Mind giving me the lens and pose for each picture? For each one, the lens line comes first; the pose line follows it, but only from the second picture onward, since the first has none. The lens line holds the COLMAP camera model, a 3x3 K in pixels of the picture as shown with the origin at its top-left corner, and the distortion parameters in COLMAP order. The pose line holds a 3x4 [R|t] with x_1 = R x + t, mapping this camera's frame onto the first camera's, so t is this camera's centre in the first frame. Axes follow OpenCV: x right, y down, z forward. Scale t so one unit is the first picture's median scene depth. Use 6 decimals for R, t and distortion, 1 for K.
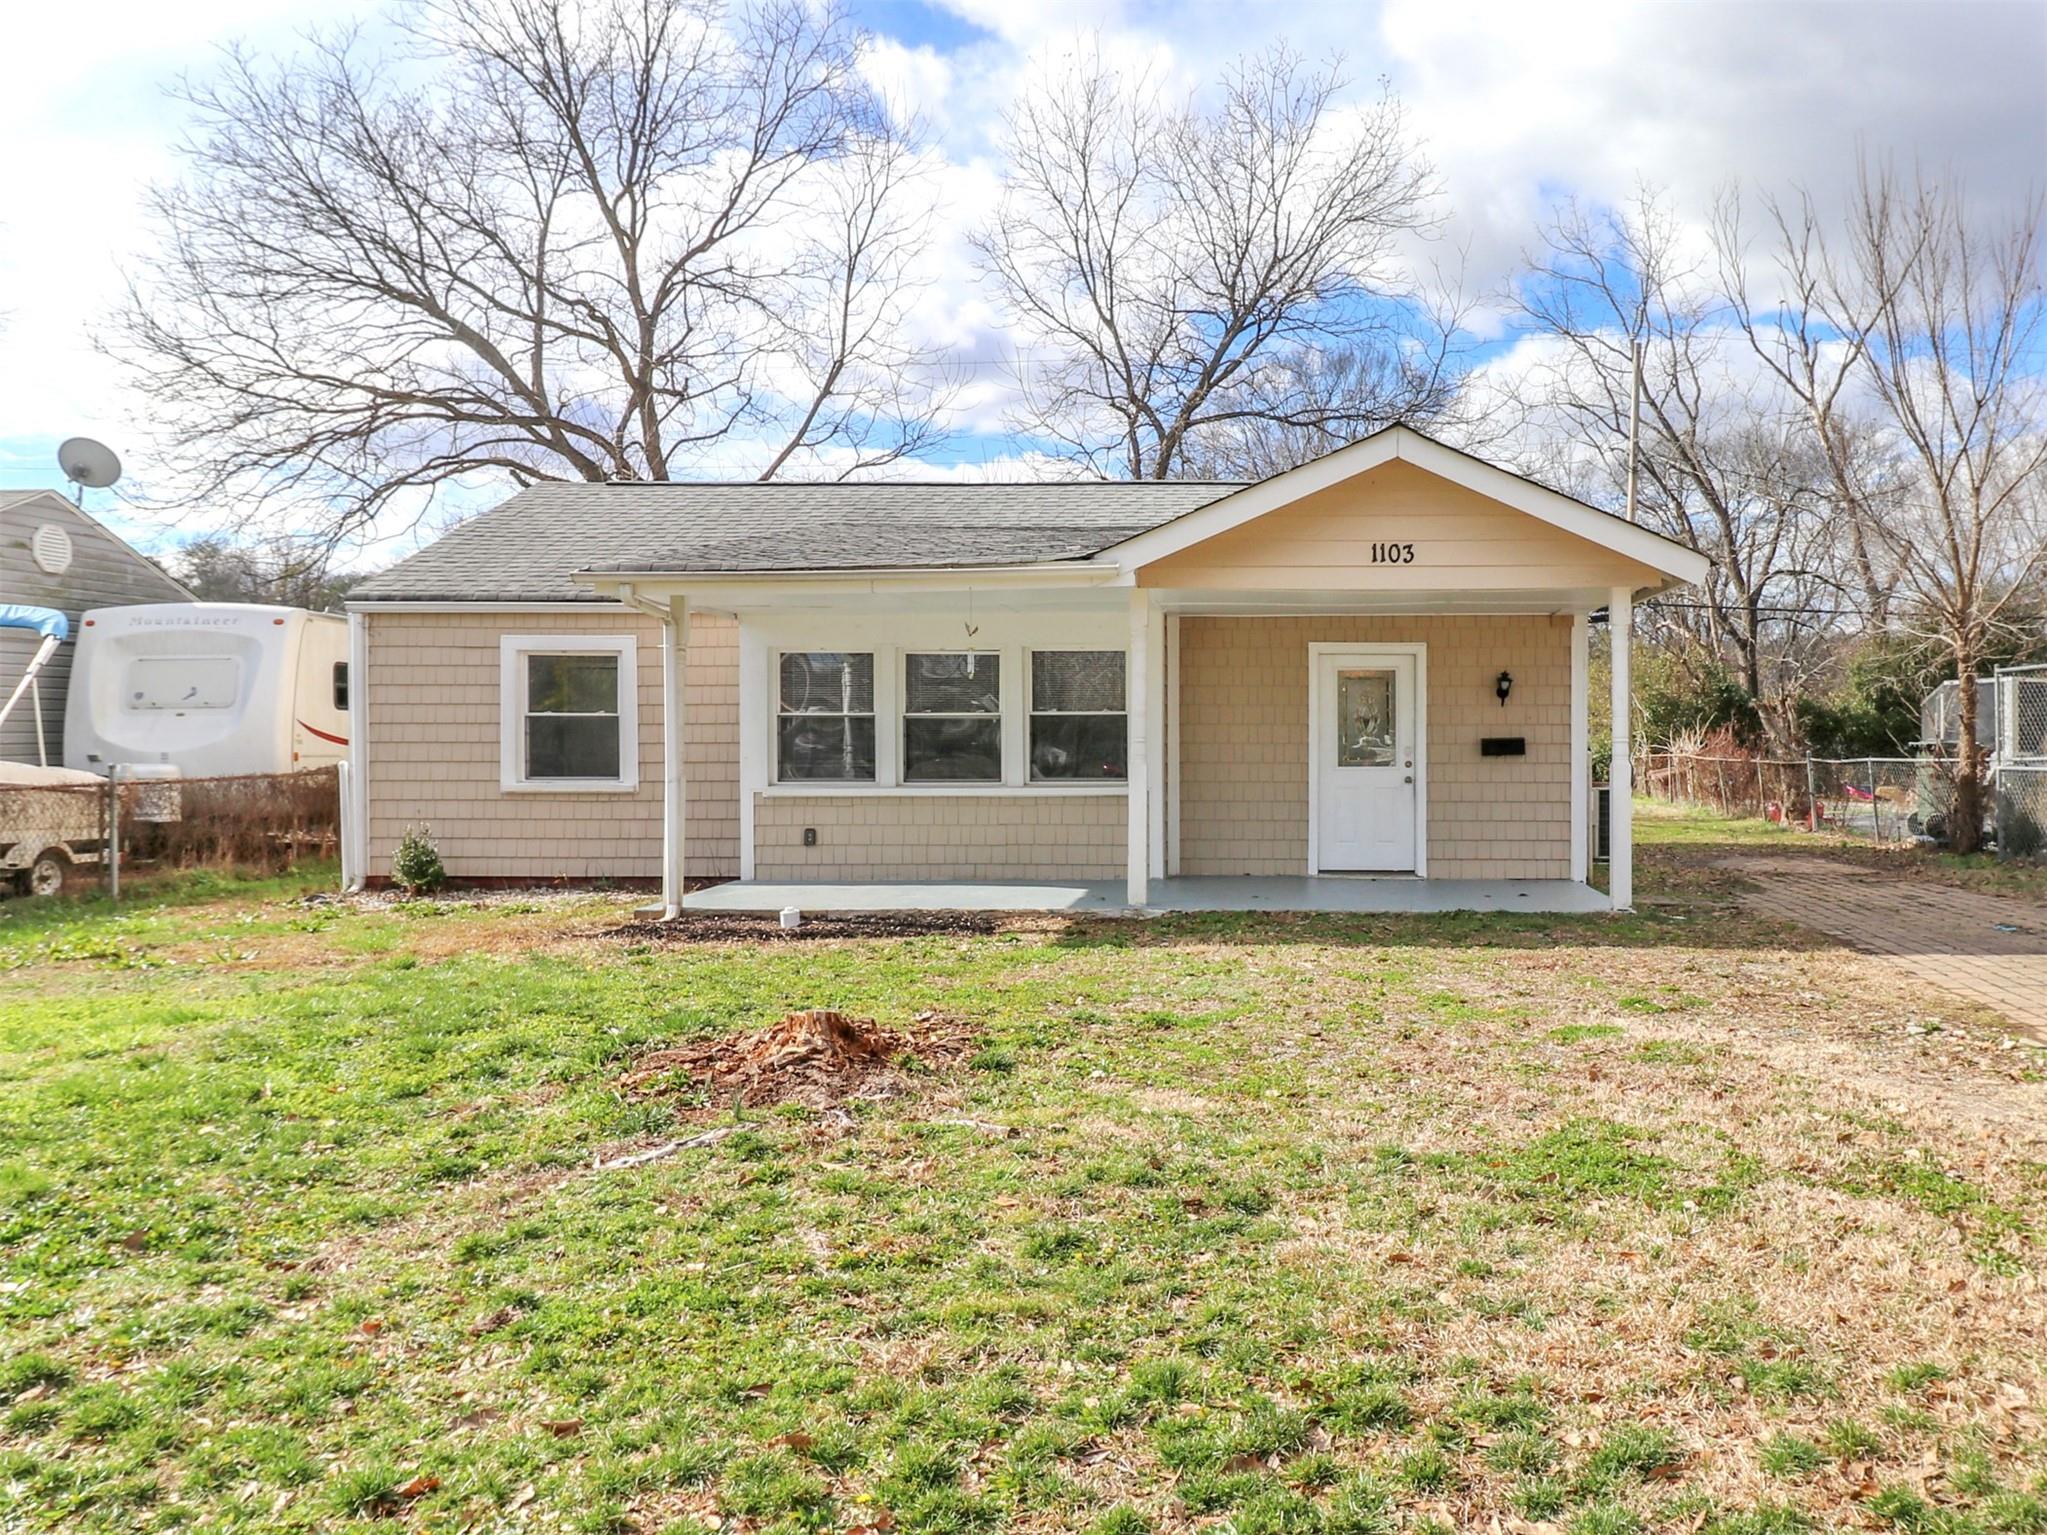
lens RADIAL K [[1099.9, 0, 1044.0], [0, 1099.9, 676.7], [0, 0, 1]] dist [0.017900, -0.011947]
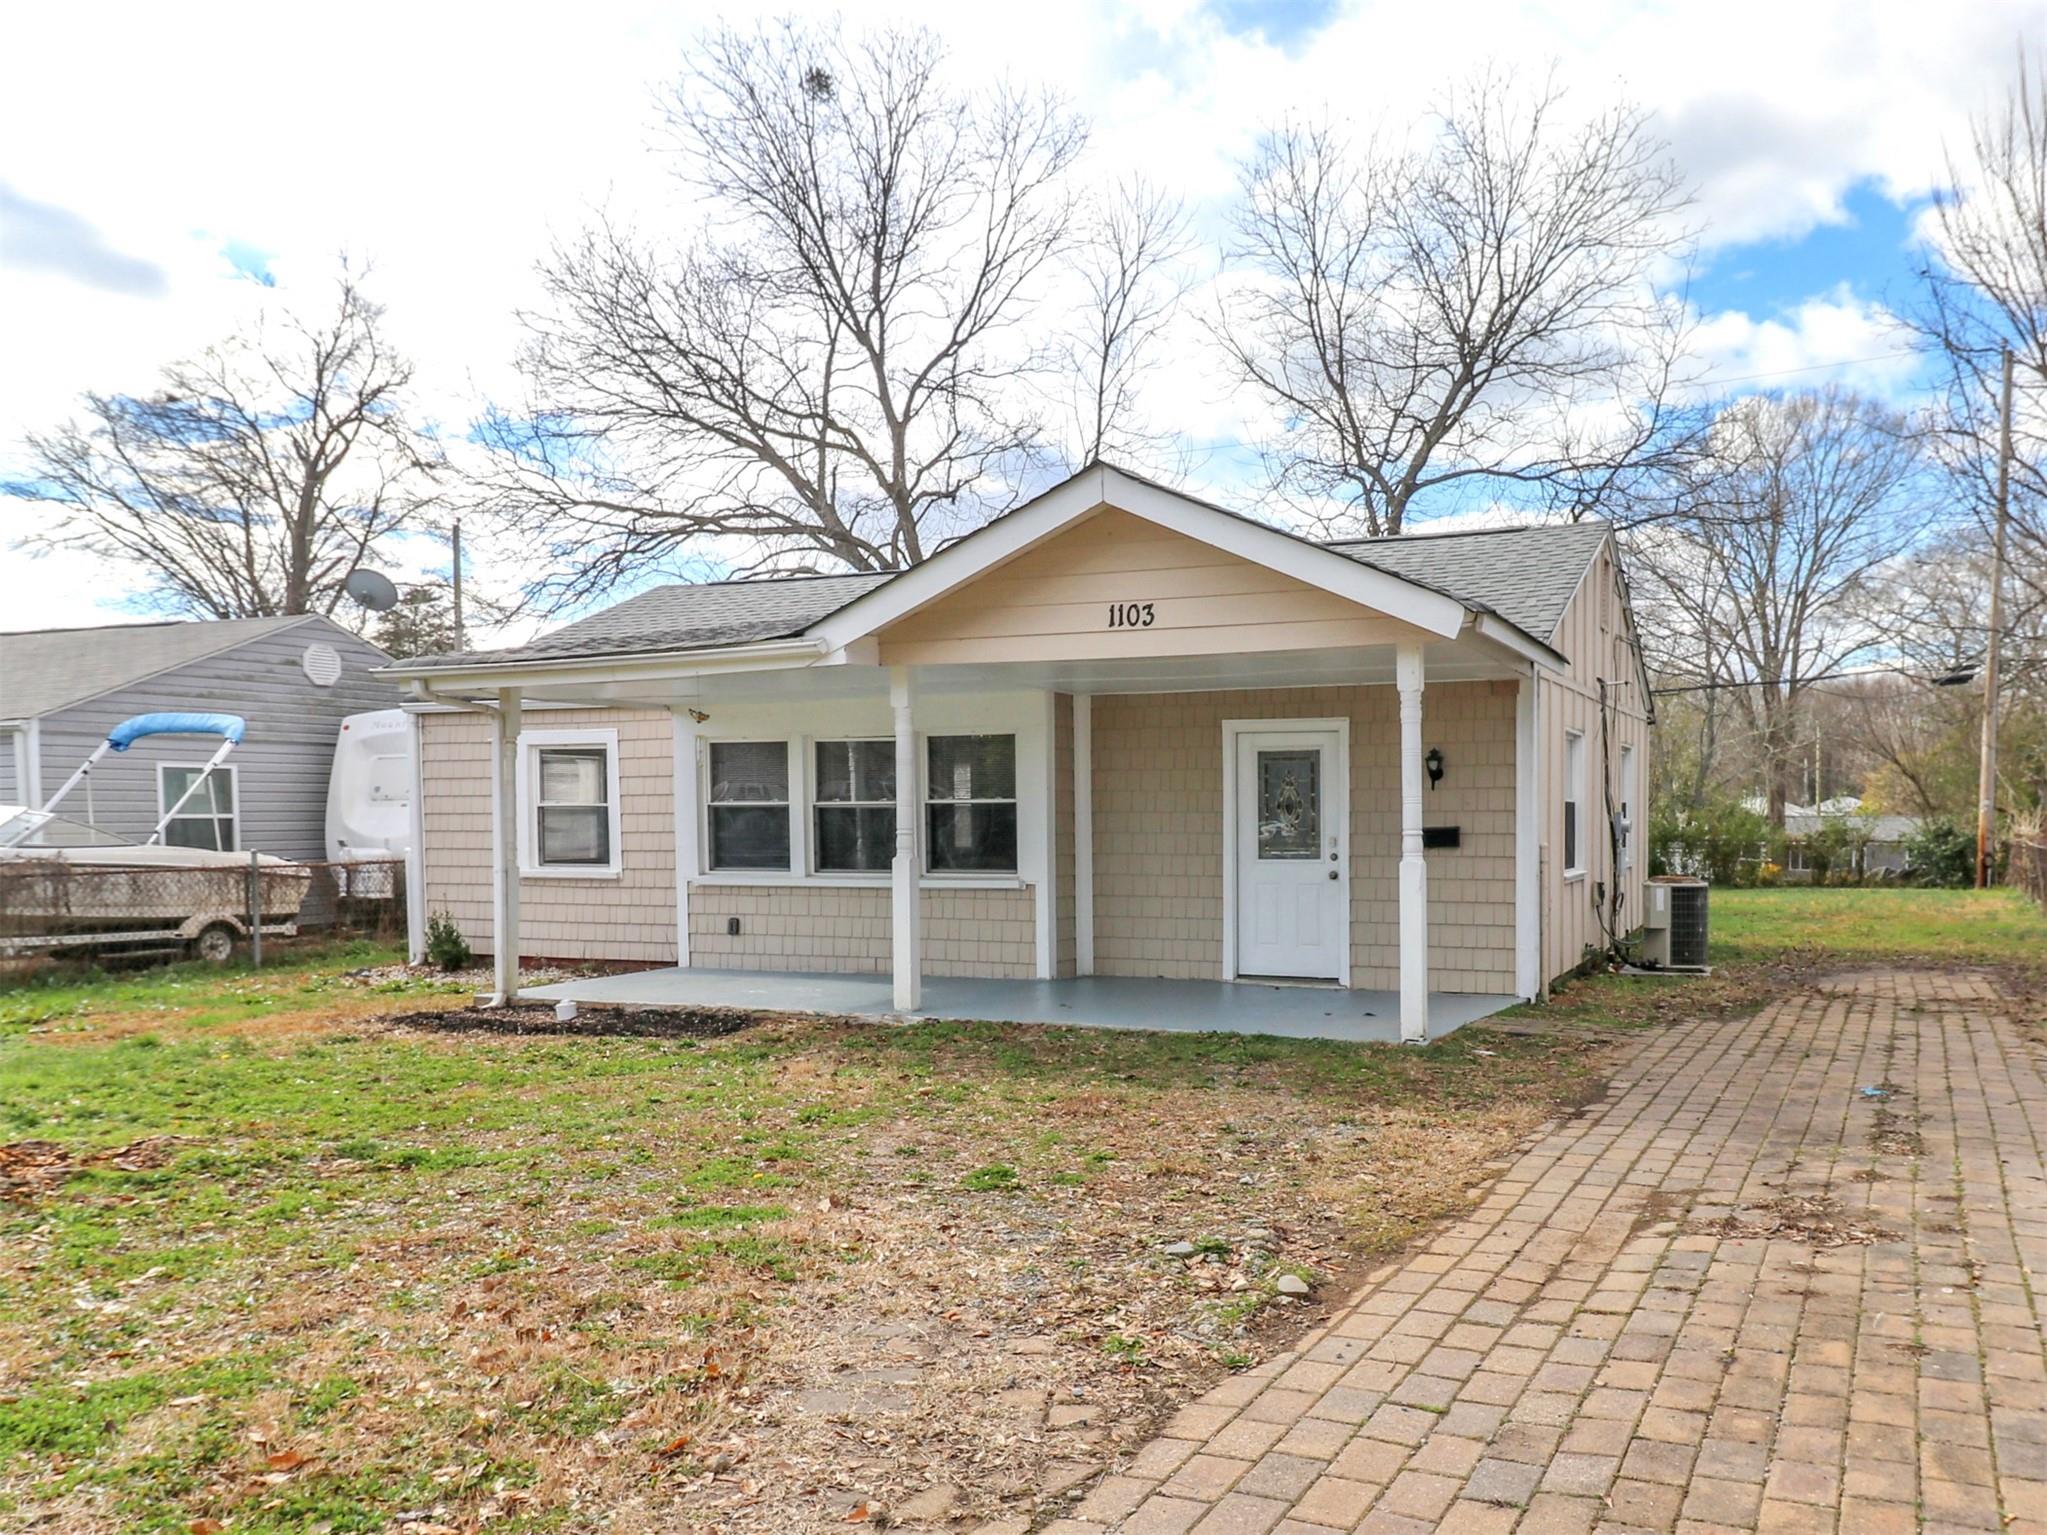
lens RADIAL K [[1099.9, 0, 1023.4], [0, 1099.9, 774.2], [0, 0, 1]] dist [0.017900, -0.011947]
pose [[0.972039, -0.012042, -0.234510, 0.287161], [0.014676, 0.999847, 0.009491, 0.001974], [0.234360, -0.012668, 0.972067, 0.092532]]
